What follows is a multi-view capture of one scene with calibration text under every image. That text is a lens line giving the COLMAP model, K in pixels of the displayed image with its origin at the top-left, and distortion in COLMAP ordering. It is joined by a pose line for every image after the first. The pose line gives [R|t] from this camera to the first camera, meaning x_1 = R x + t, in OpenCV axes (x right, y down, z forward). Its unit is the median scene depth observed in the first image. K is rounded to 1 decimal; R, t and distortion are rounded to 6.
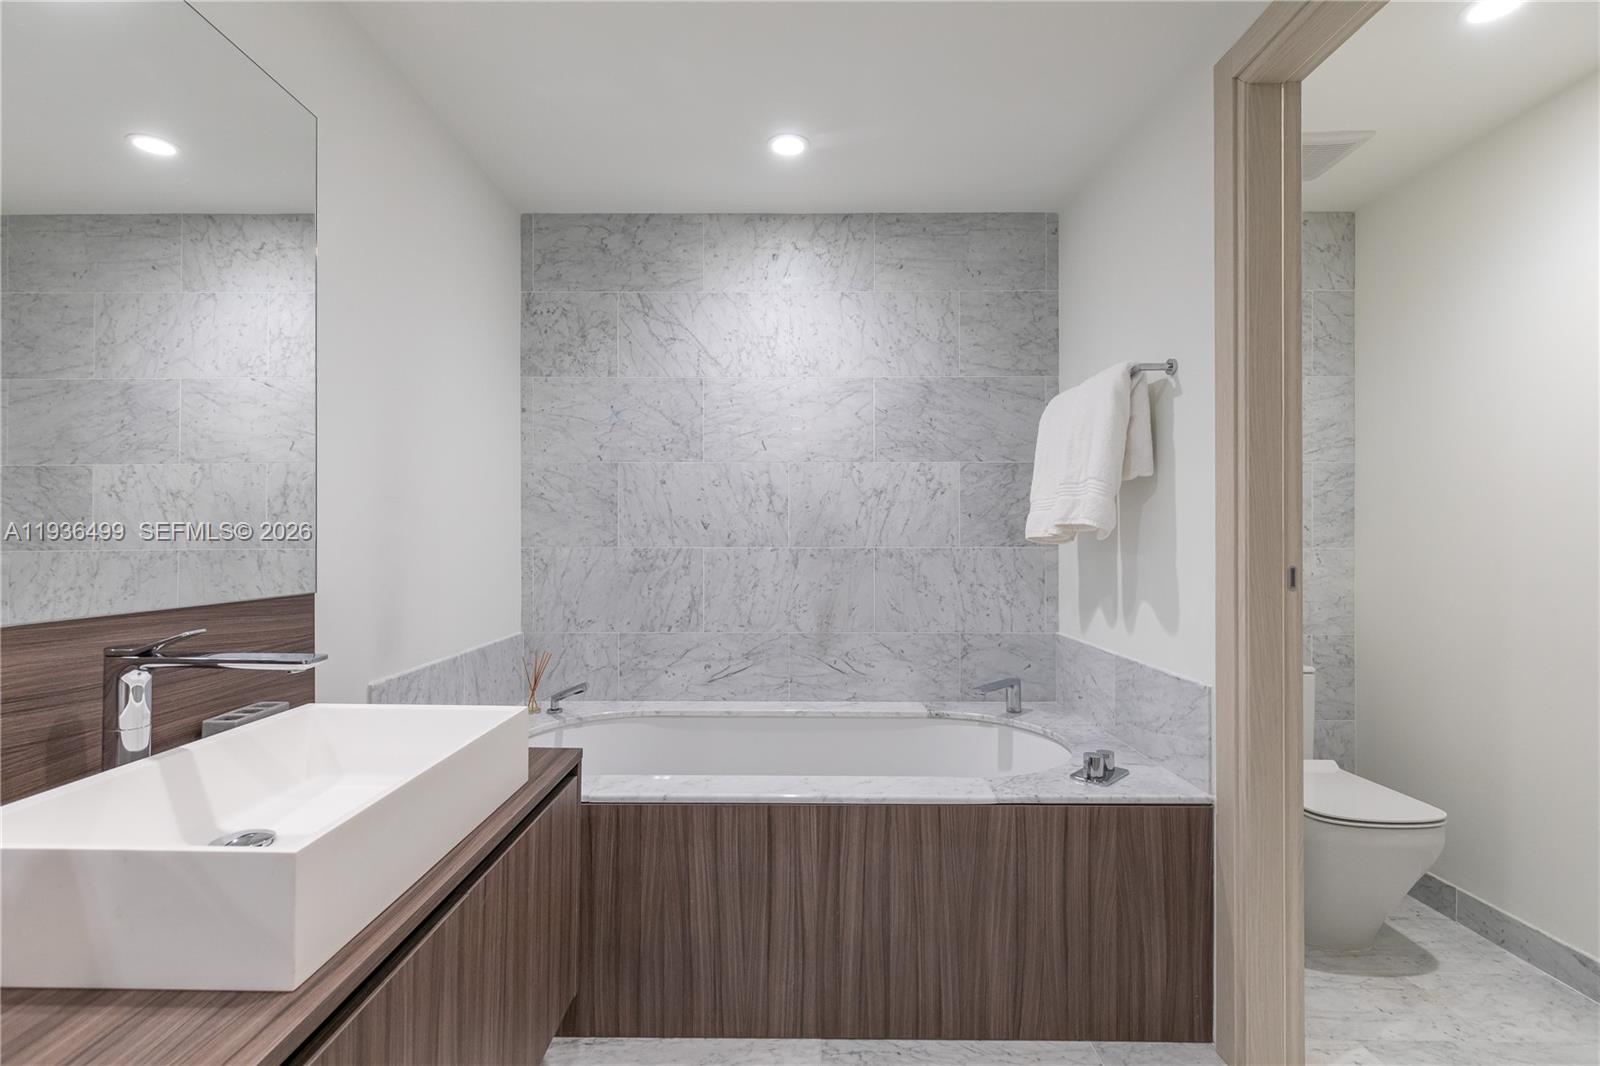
lens RADIAL K [[723.7, 0, 791.4], [0, 723.7, 539.0], [0, 0, 1]] dist [0.011262, -0.003250]
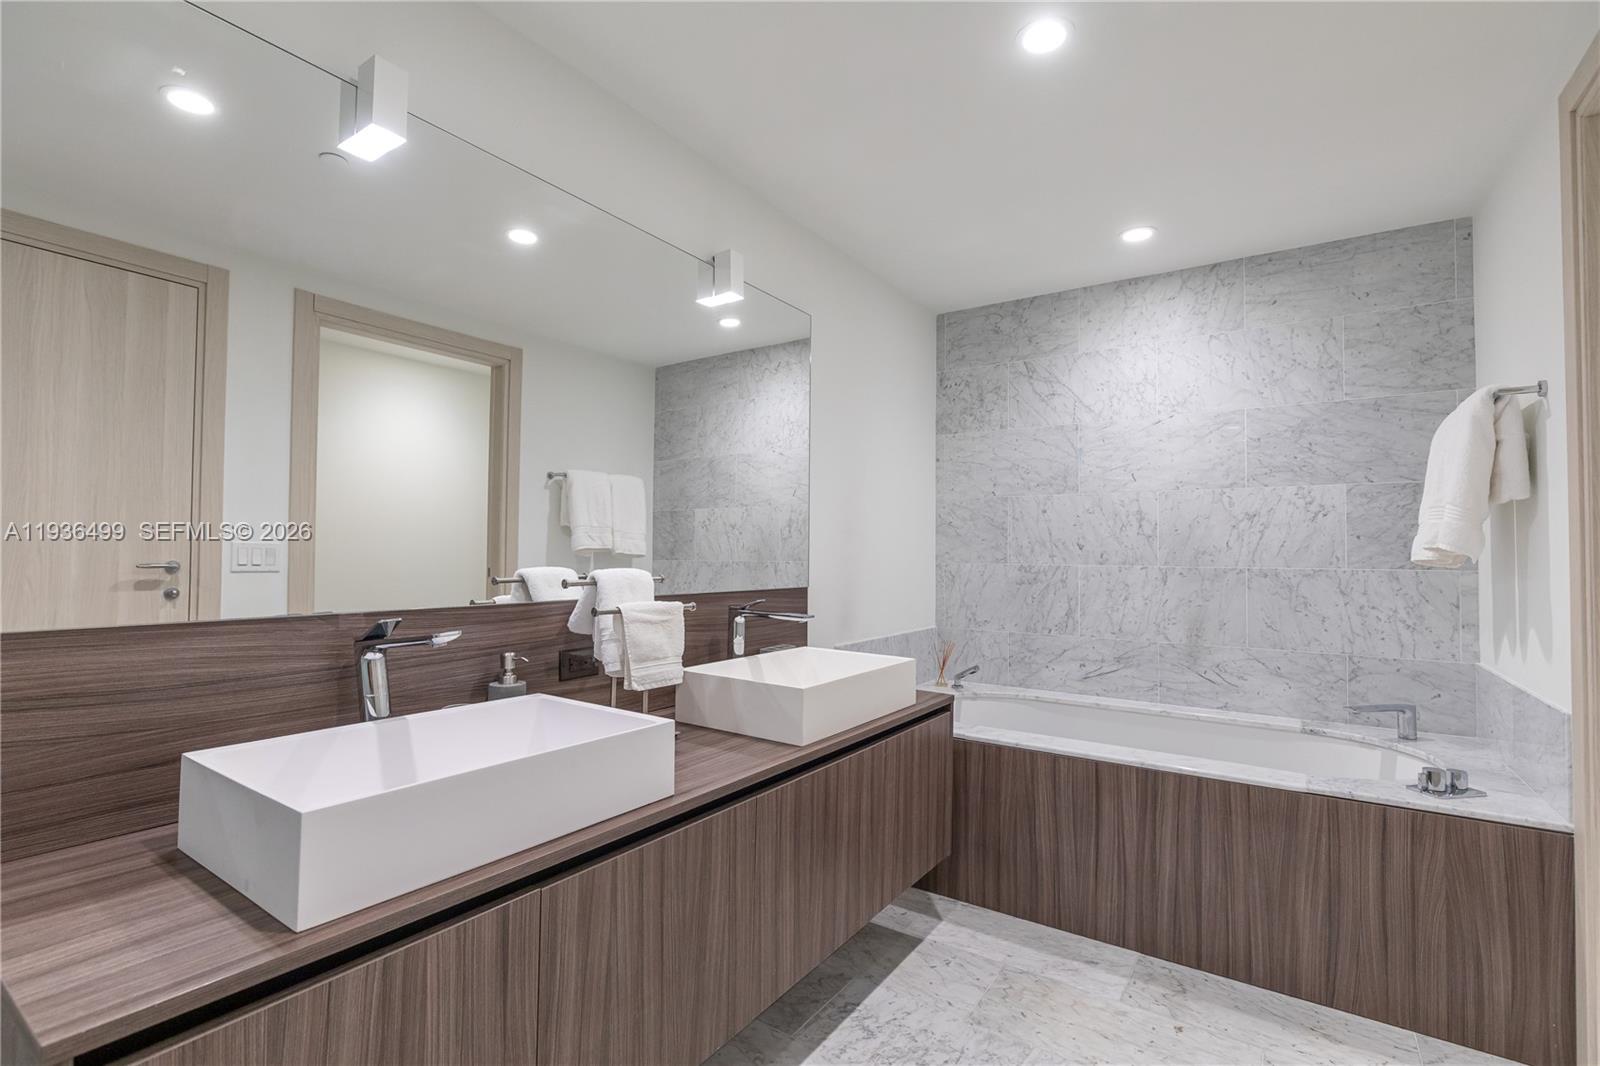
lens RADIAL K [[763.7, 0, 746.9], [0, 763.7, 540.1], [0, 0, 1]] dist [-0.007387, 0.001891]
pose [[0.793856, -0.003336, -0.608097, 0.221170], [-0.008267, 0.999833, -0.016277, -0.004909], [0.608050, 0.017949, 0.793696, -0.351726]]
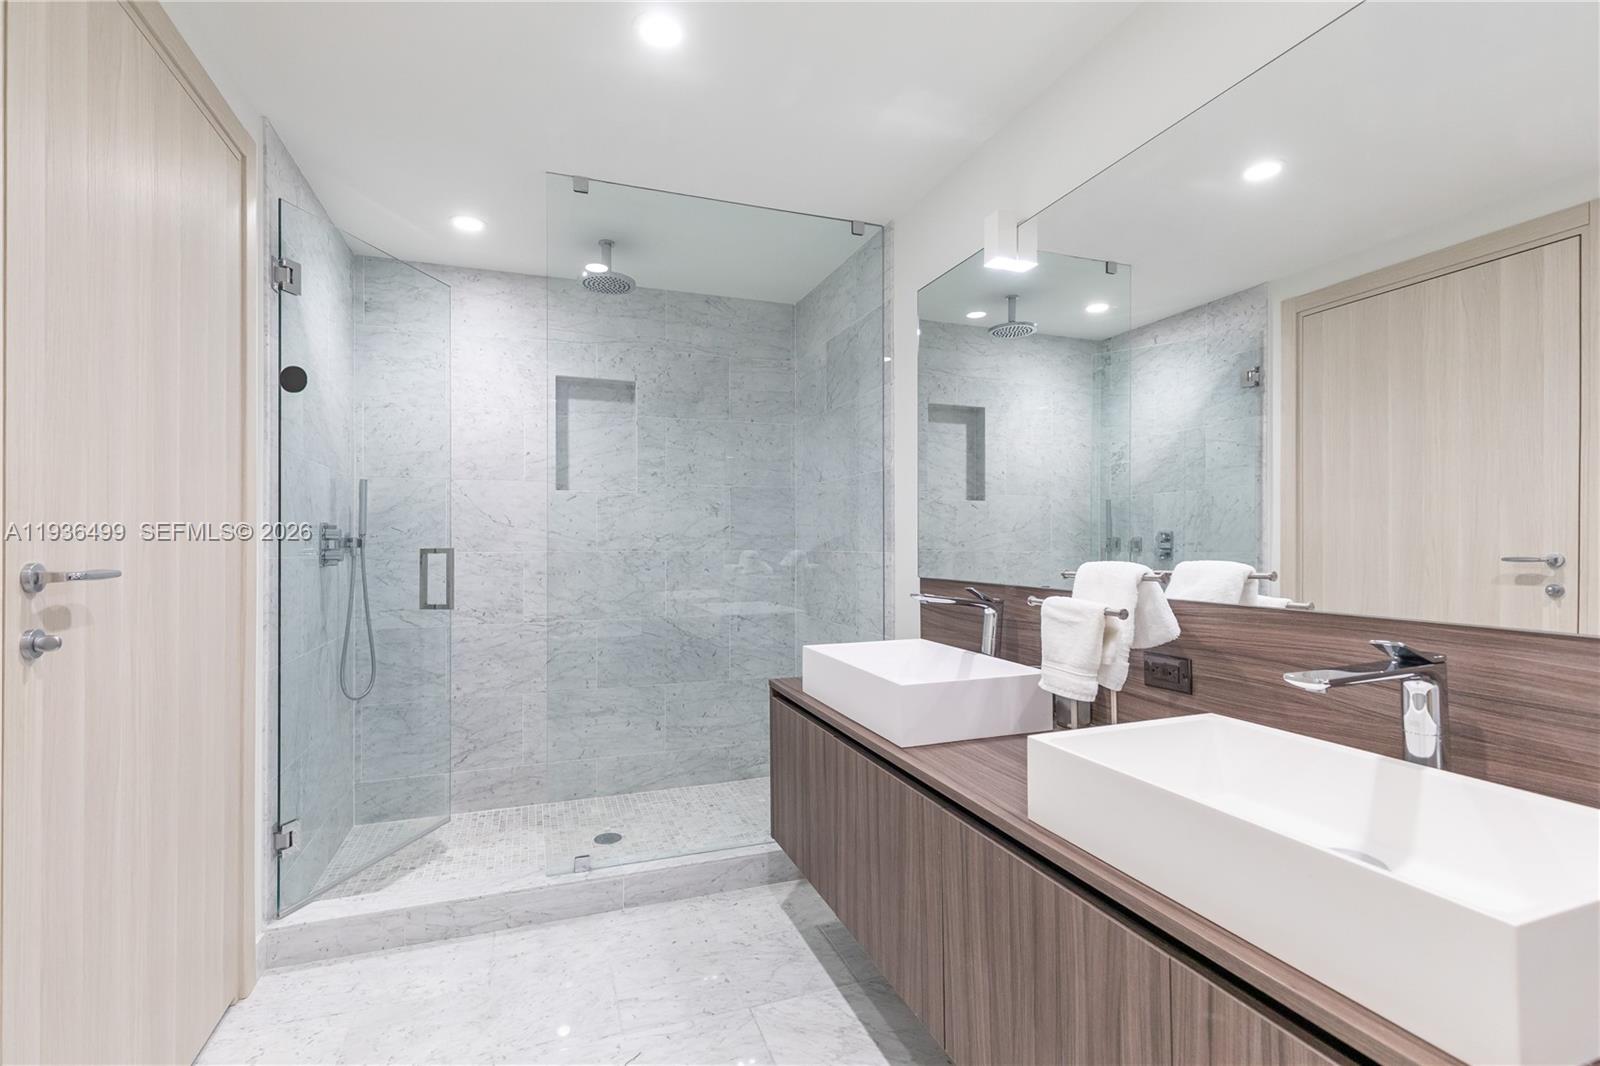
lens RADIAL K [[723.7, 0, 797.7], [0, 723.7, 535.6], [0, 0, 1]] dist [0.011262, -0.003250]
pose [[-0.947424, 0.002903, -0.319968, 0.109987], [0.008000, 0.999861, -0.014615, -0.004075], [0.319881, -0.016406, -0.947316, 0.800706]]
